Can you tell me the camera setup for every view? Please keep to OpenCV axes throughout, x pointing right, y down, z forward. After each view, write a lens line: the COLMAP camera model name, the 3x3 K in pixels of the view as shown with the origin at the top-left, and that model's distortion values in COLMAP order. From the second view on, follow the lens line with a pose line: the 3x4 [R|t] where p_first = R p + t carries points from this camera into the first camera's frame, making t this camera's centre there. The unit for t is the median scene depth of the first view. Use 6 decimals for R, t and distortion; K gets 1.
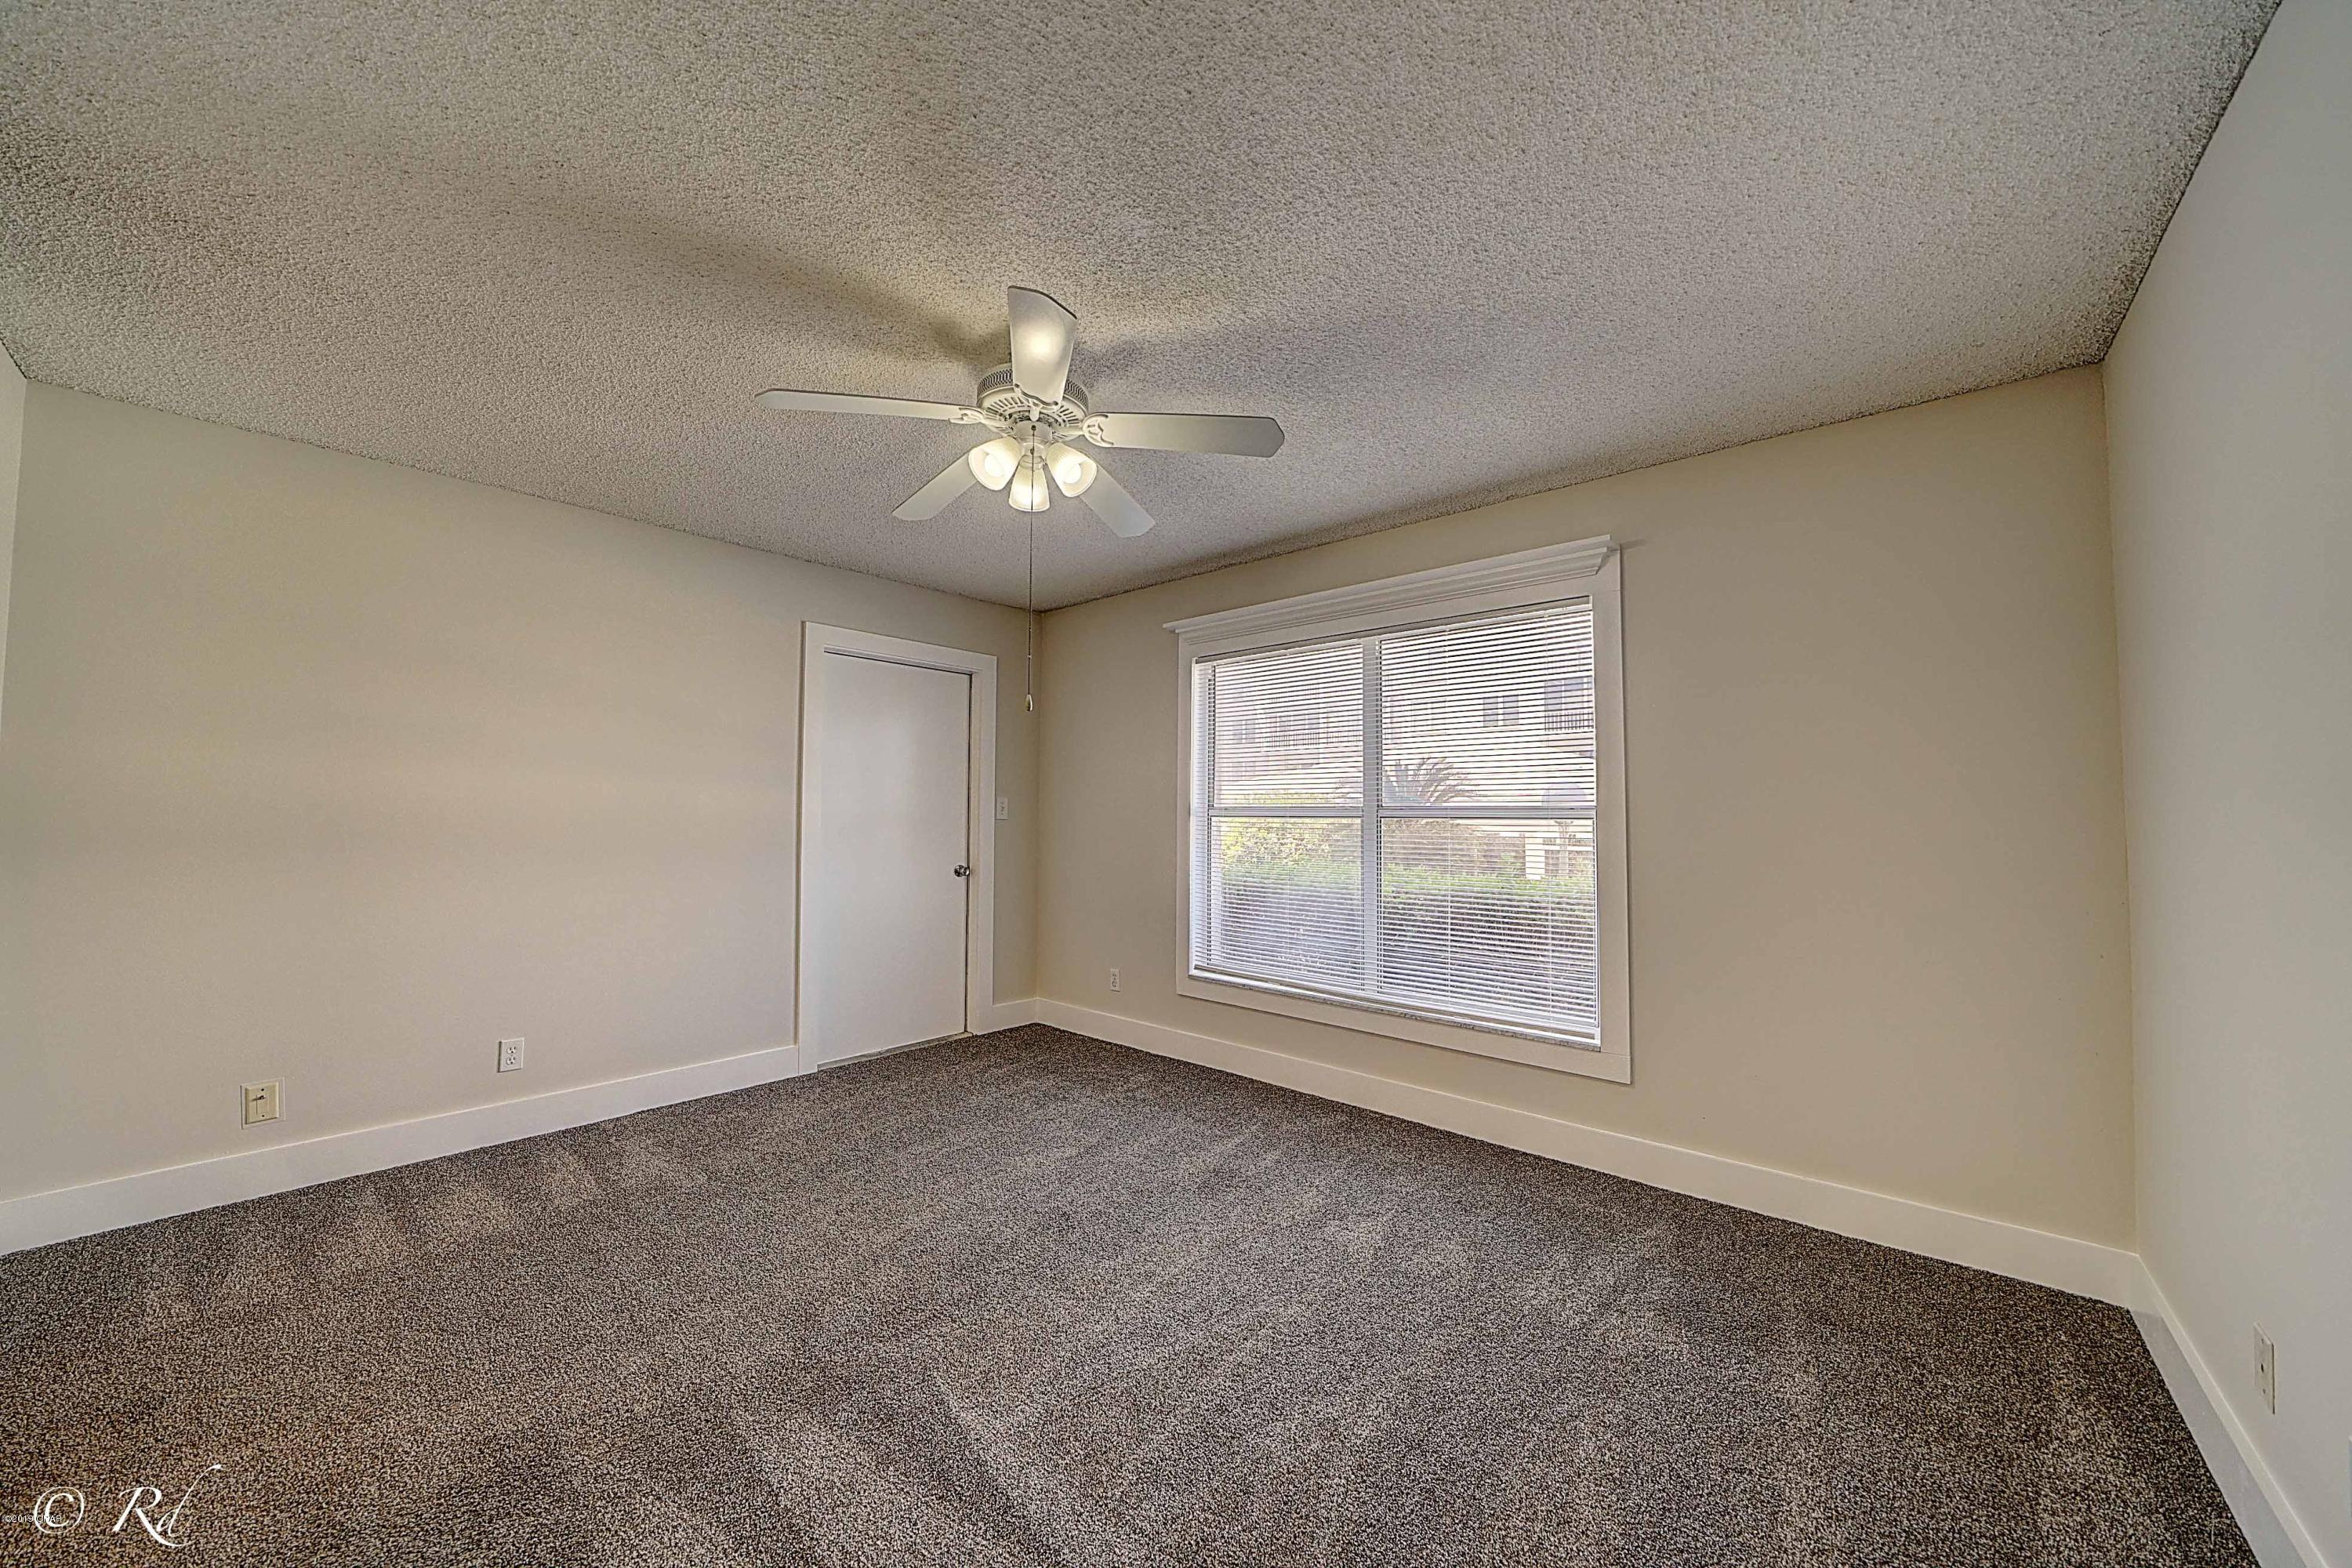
lens RADIAL K [[815.5, 0, 1172.3], [0, 815.5, 785.9], [0, 0, 1]] dist [-0.019392, 0.001393]
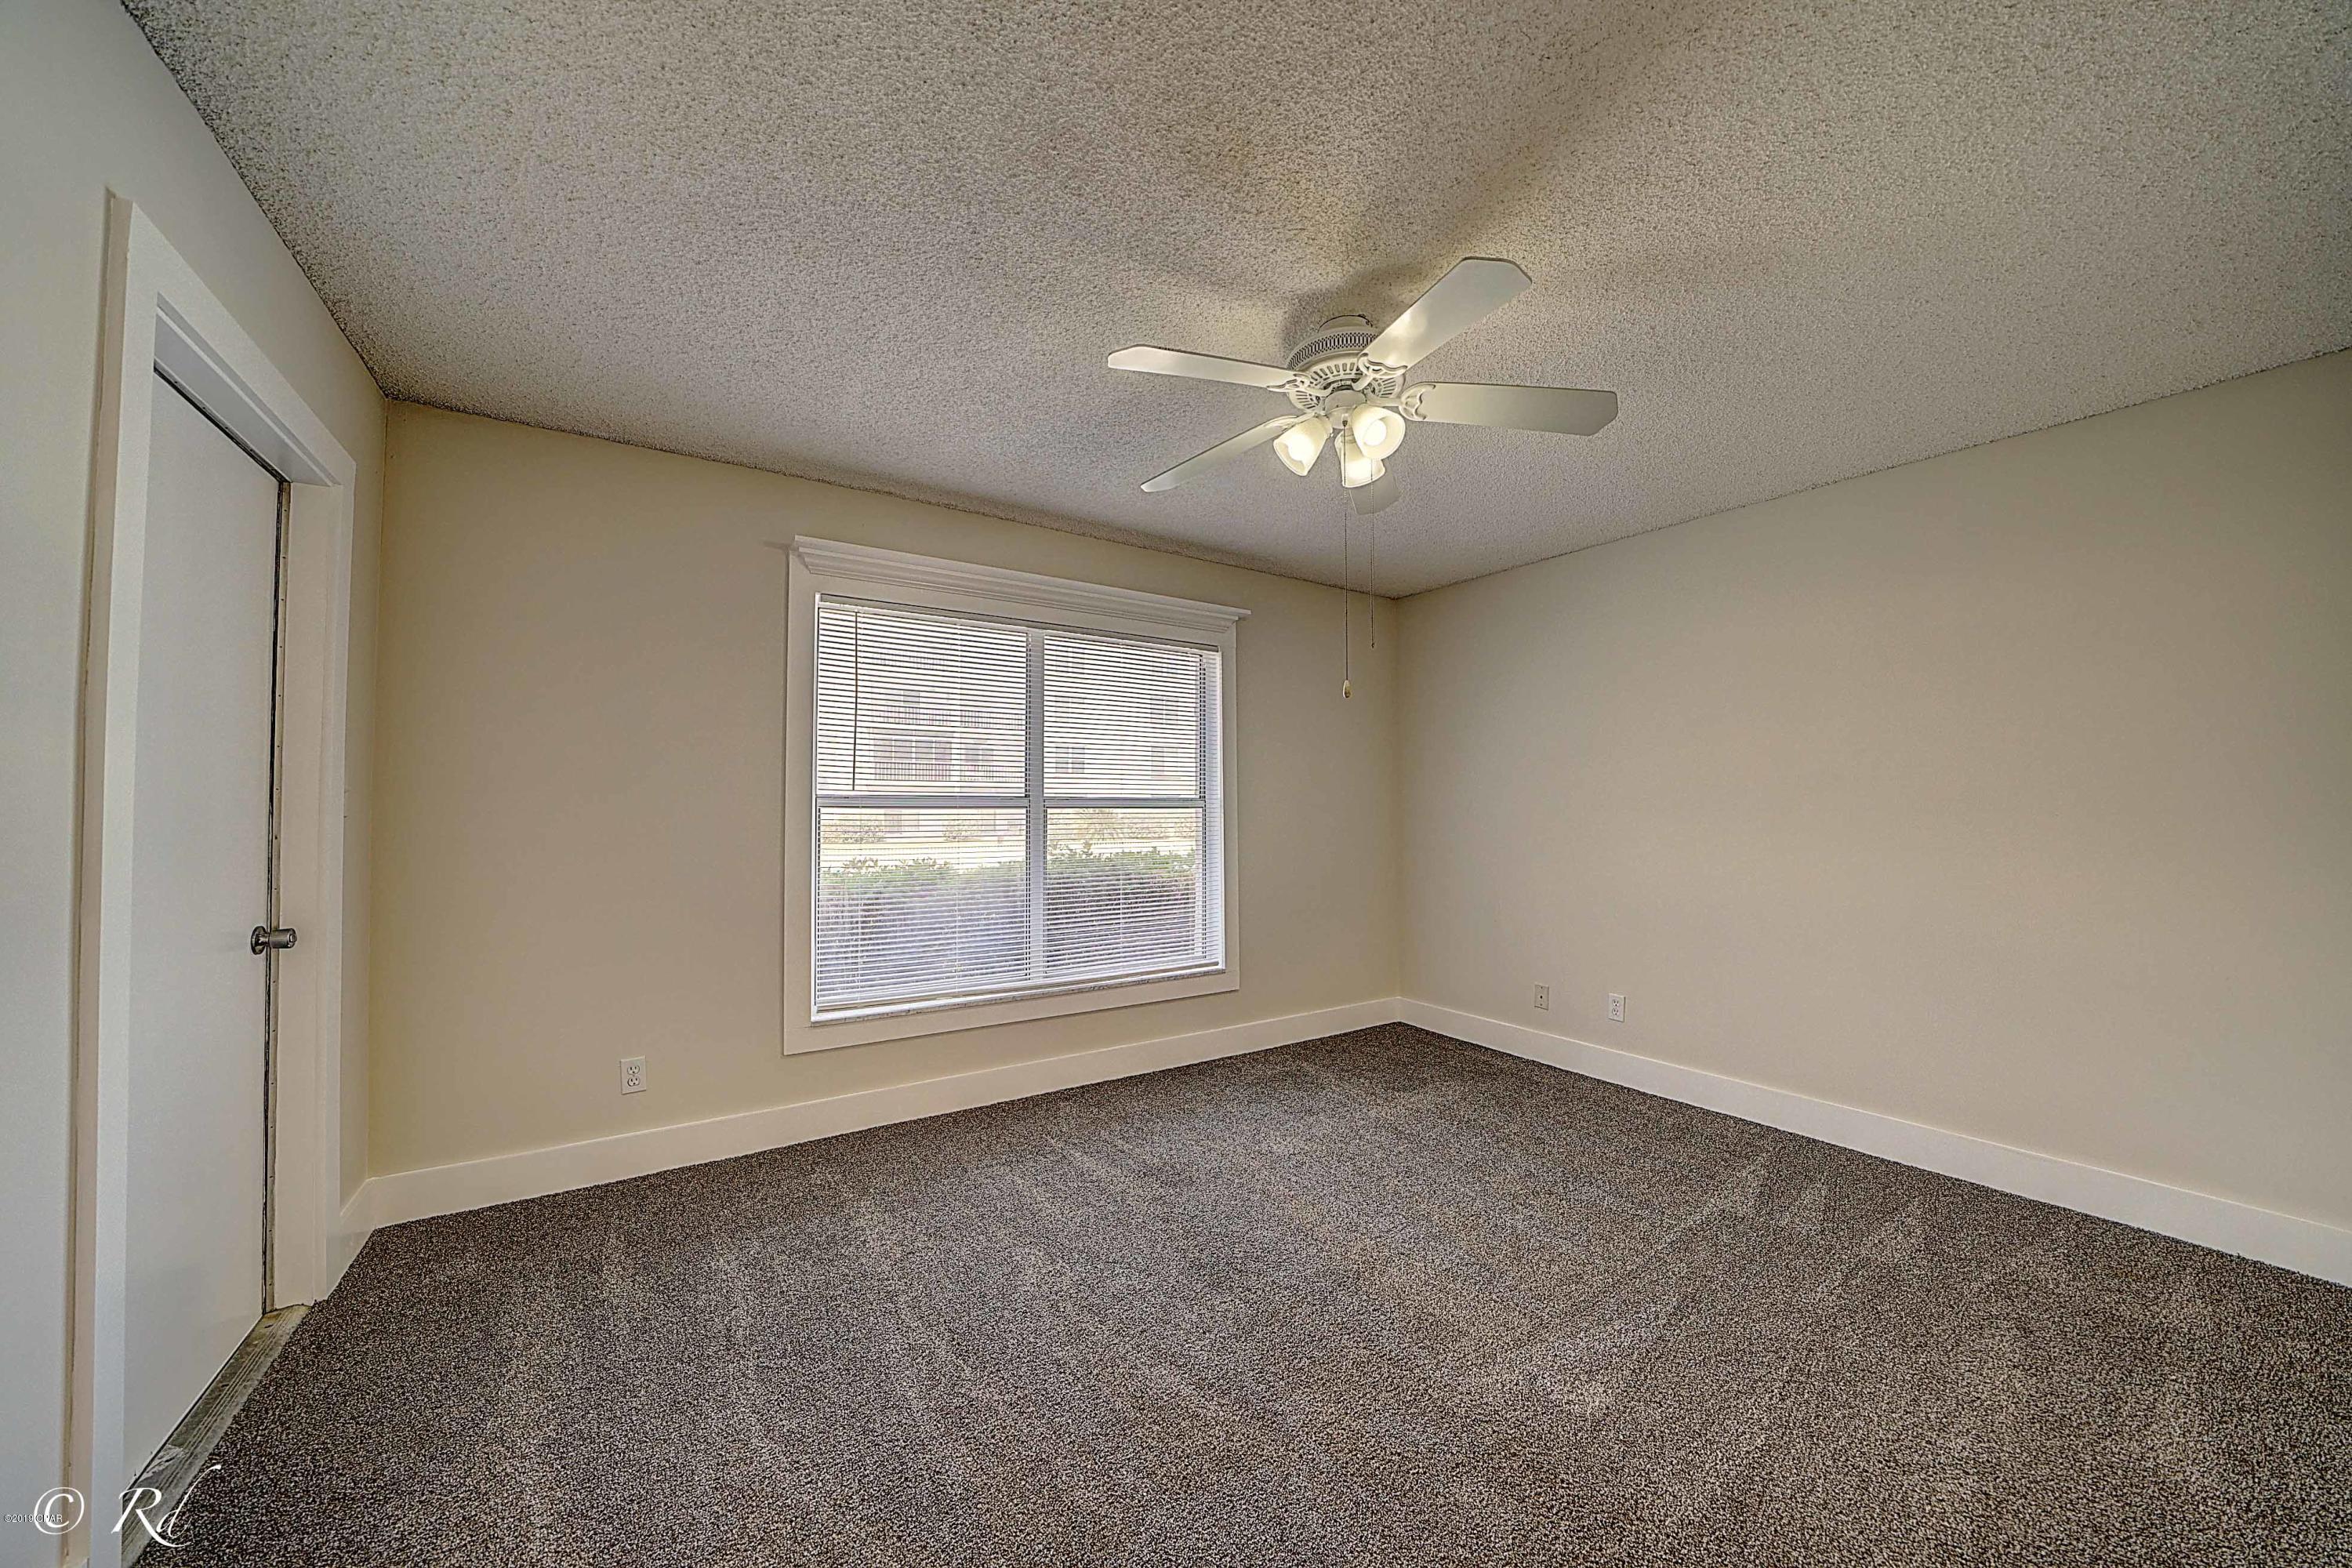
lens RADIAL K [[815.5, 0, 1174.9], [0, 815.5, 790.4], [0, 0, 1]] dist [-0.019392, 0.001393]
pose [[0.266792, 0.018625, 0.963574, -0.674262], [-0.027040, 0.999564, -0.011834, 0.024814], [-0.963375, -0.022897, 0.267179, 0.555827]]
